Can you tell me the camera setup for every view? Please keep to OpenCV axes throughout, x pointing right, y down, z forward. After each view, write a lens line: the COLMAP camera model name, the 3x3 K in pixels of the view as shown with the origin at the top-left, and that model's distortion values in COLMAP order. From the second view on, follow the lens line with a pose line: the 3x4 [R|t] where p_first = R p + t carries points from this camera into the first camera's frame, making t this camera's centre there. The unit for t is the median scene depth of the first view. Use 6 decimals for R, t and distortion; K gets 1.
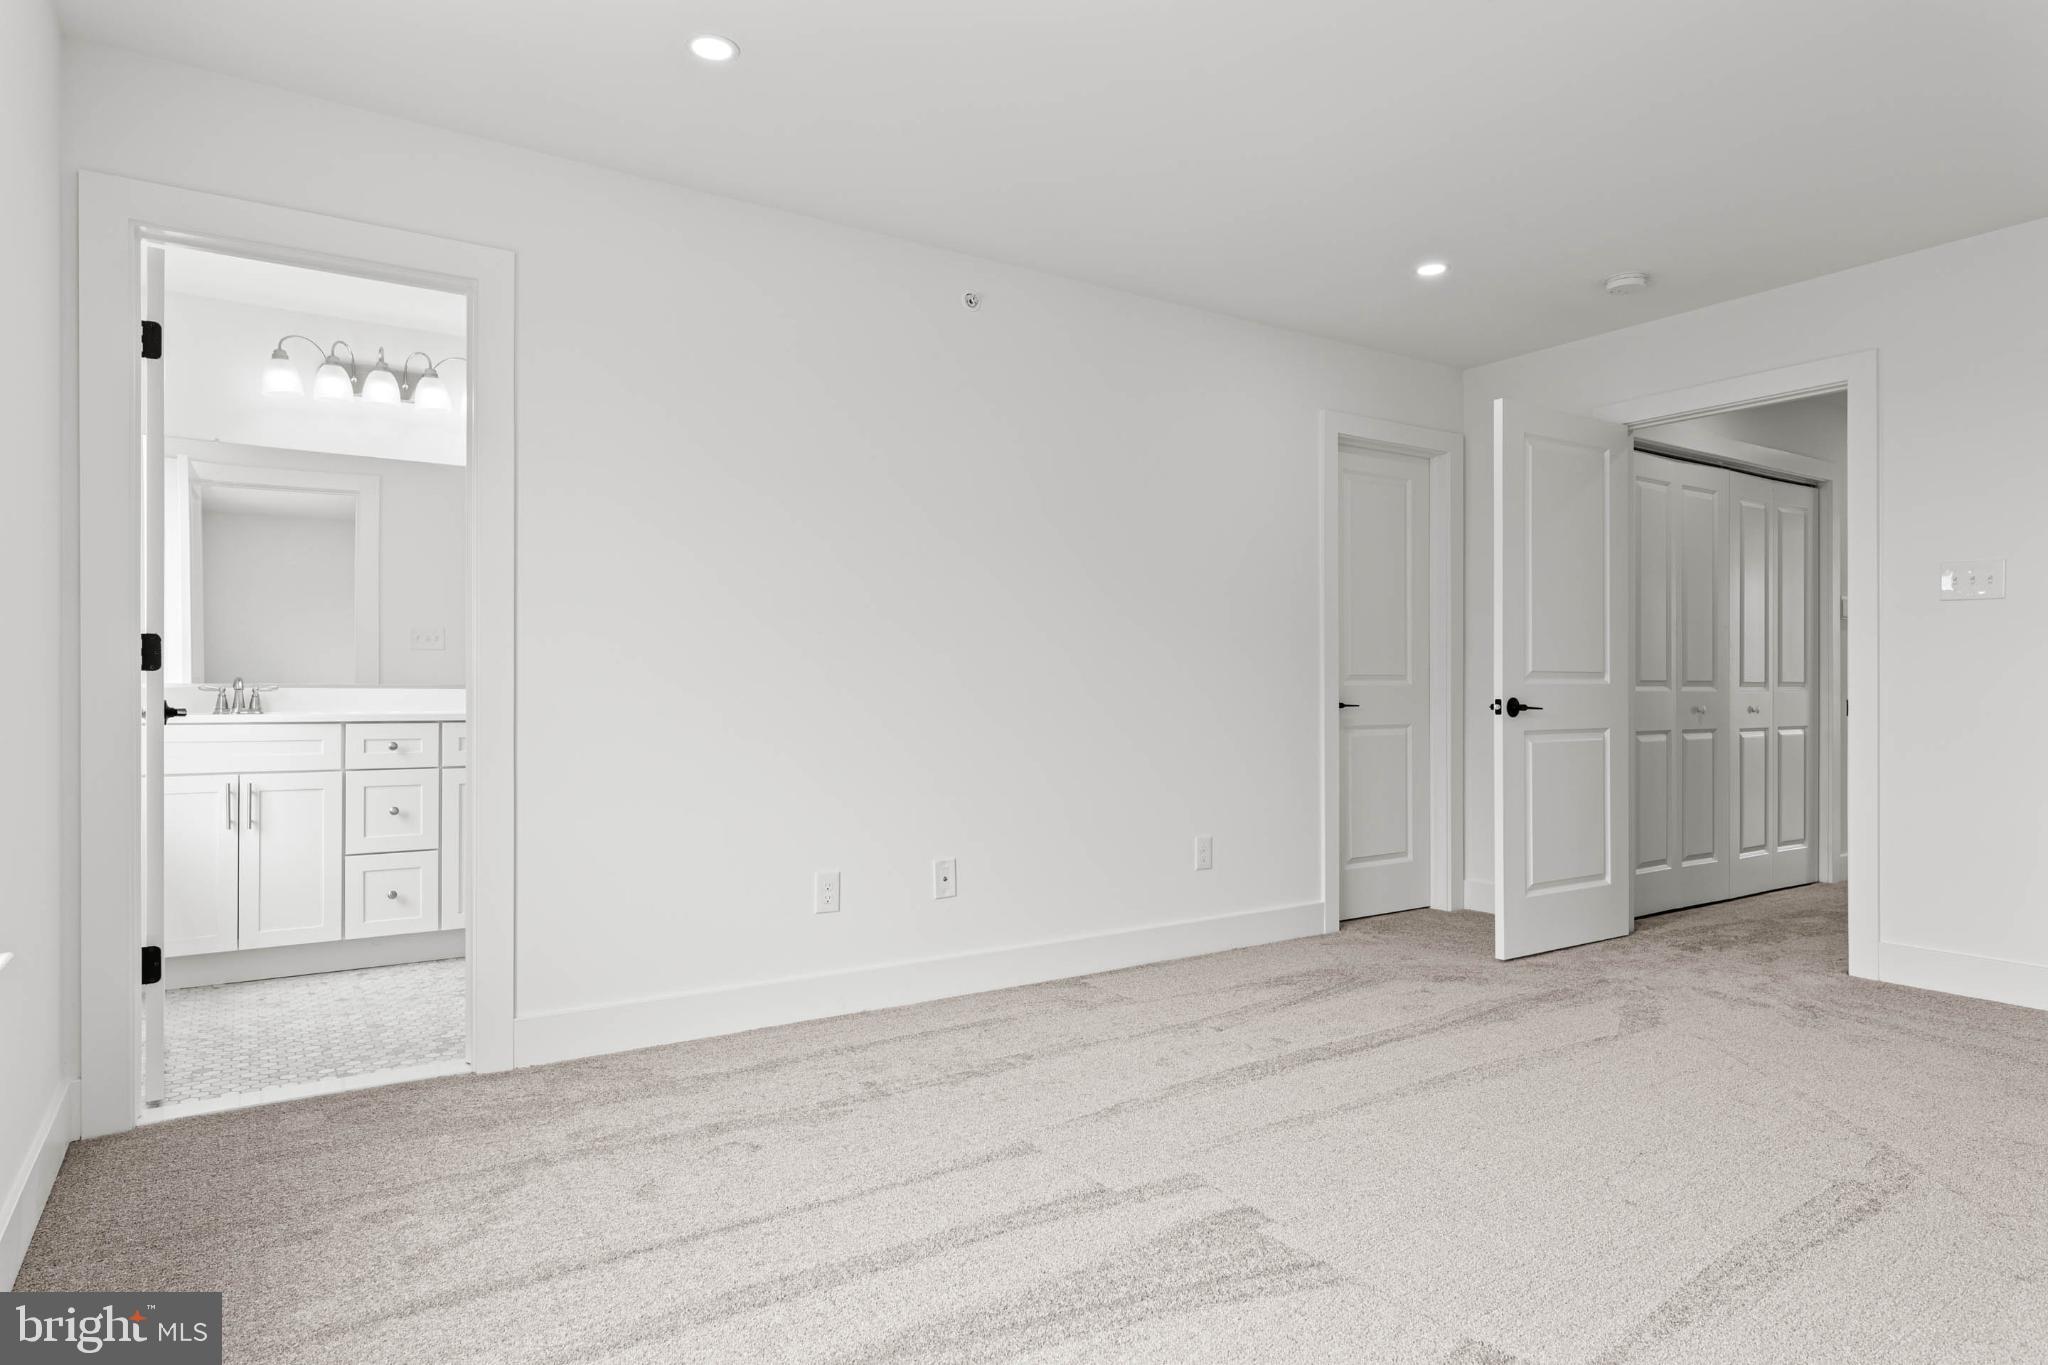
lens RADIAL K [[1185.9, 0, 1024.0], [0, 1185.9, 682.5], [0, 0, 1]] dist [0.004956, 0.000673]
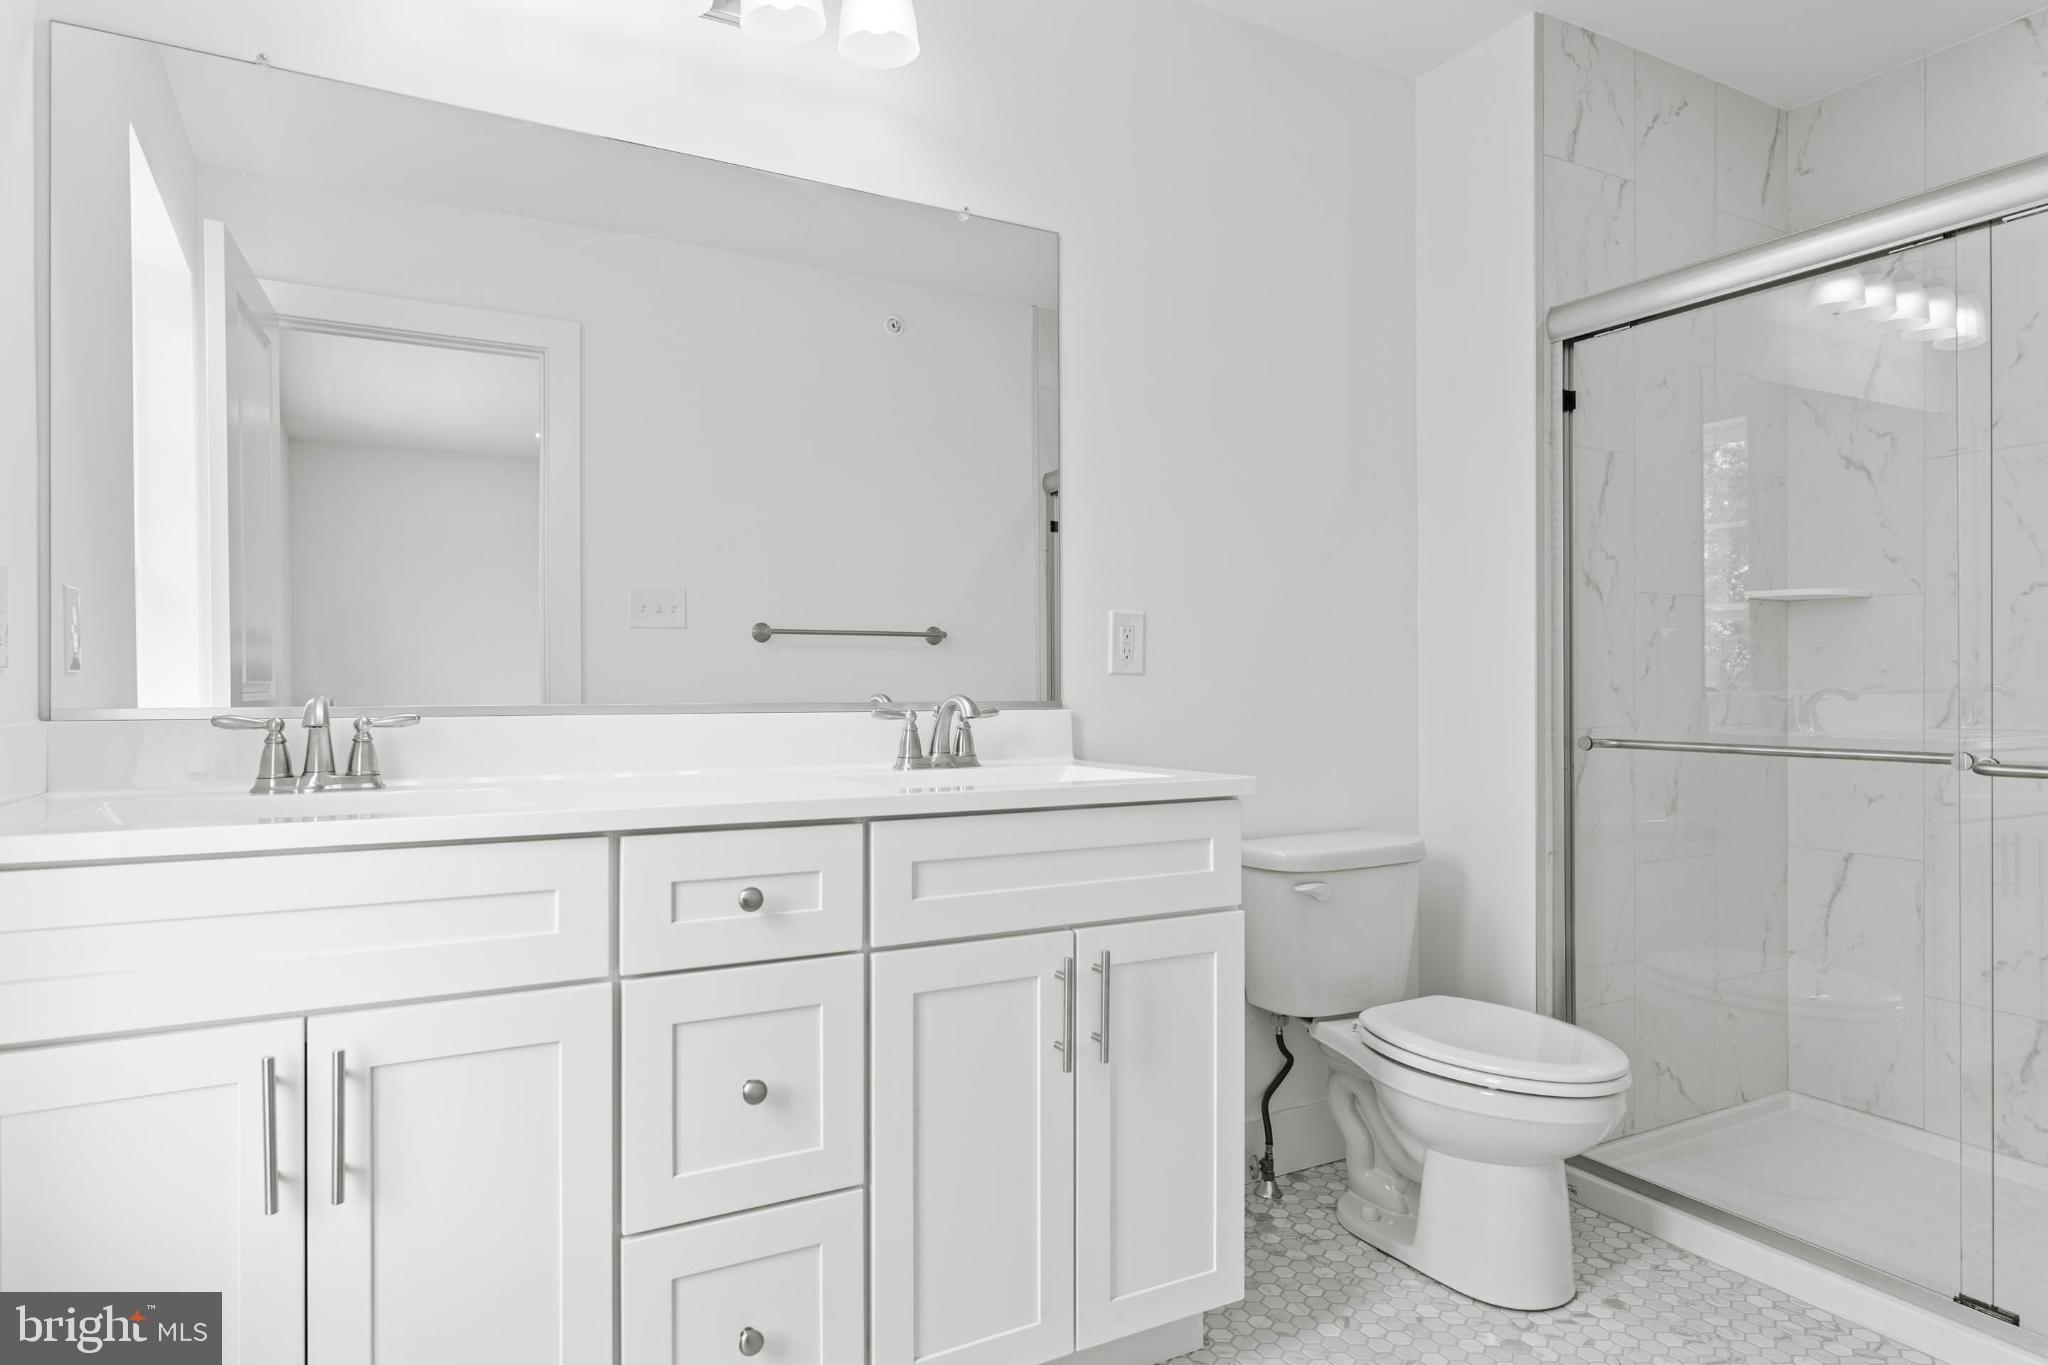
lens RADIAL K [[1185.9, 0, 1024.0], [0, 1185.9, 682.5], [0, 0, 1]] dist [0.004956, 0.000673]
pose [[0.996870, 0.001041, -0.079057, -0.428999], [-0.000255, 0.999950, 0.009950, -0.011002], [0.079063, -0.009898, 0.996820, 0.674227]]
